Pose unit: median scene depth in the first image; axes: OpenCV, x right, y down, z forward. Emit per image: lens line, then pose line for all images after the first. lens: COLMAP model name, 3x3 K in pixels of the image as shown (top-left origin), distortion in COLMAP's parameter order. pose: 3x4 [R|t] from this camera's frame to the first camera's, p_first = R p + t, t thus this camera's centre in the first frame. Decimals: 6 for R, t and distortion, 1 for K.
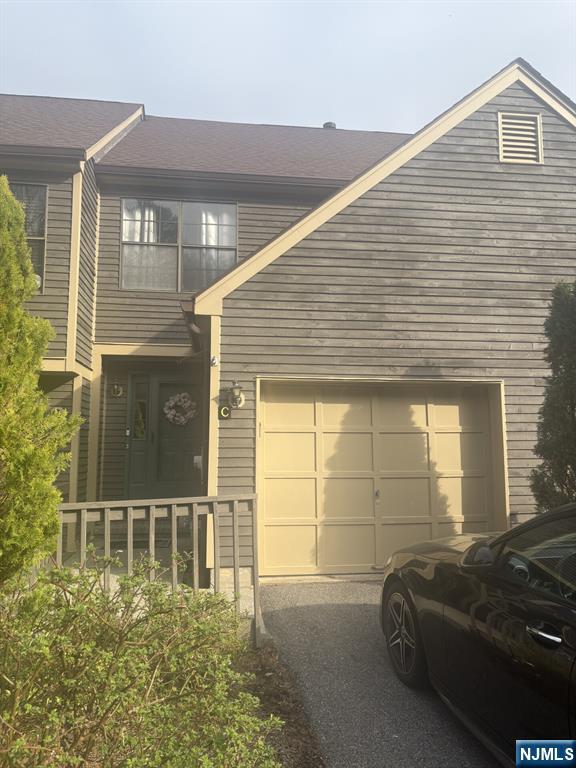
lens RADIAL K [[574.5, 0, 287.6], [0, 574.5, 383.1], [0, 0, 1]] dist [0.014578, -0.019646]
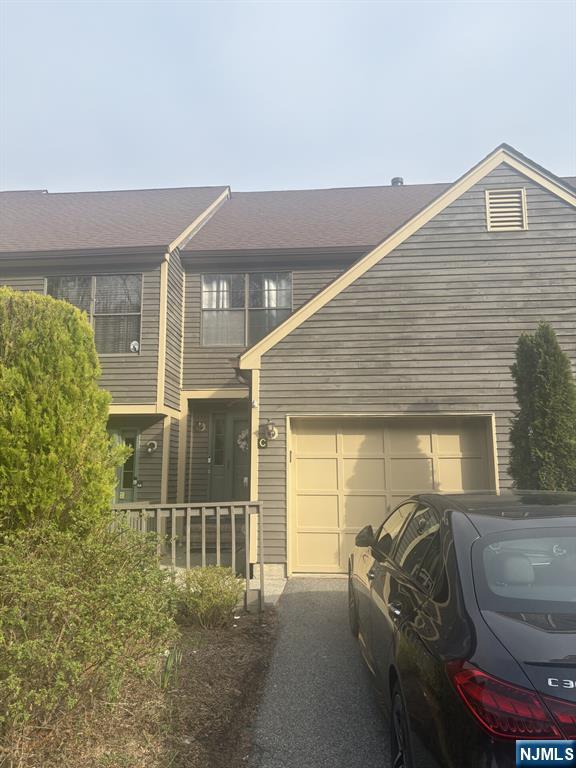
lens RADIAL K [[574.5, 0, 292.5], [0, 574.5, 383.9], [0, 0, 1]] dist [0.014578, -0.019646]
pose [[0.979298, -0.033340, -0.199658, 0.200694], [0.023054, 0.998295, -0.053621, -0.011052], [0.201105, 0.047908, 0.978397, -0.245420]]
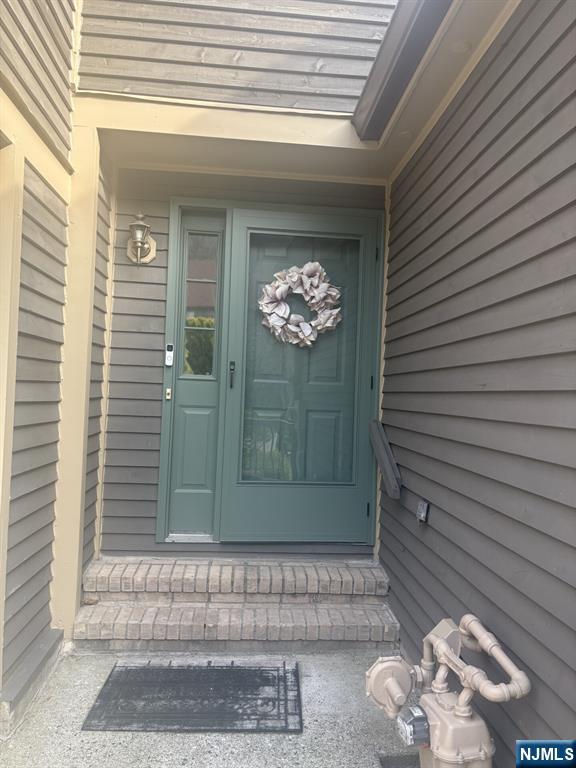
lens RADIAL K [[574.5, 0, 290.7], [0, 574.5, 390.0], [0, 0, 1]] dist [0.014578, -0.019646]
pose [[0.998530, 0.036487, -0.040080, -0.241669], [-0.032422, 0.994681, 0.097771, 0.089709], [0.043434, -0.096328, 0.994402, 0.828009]]
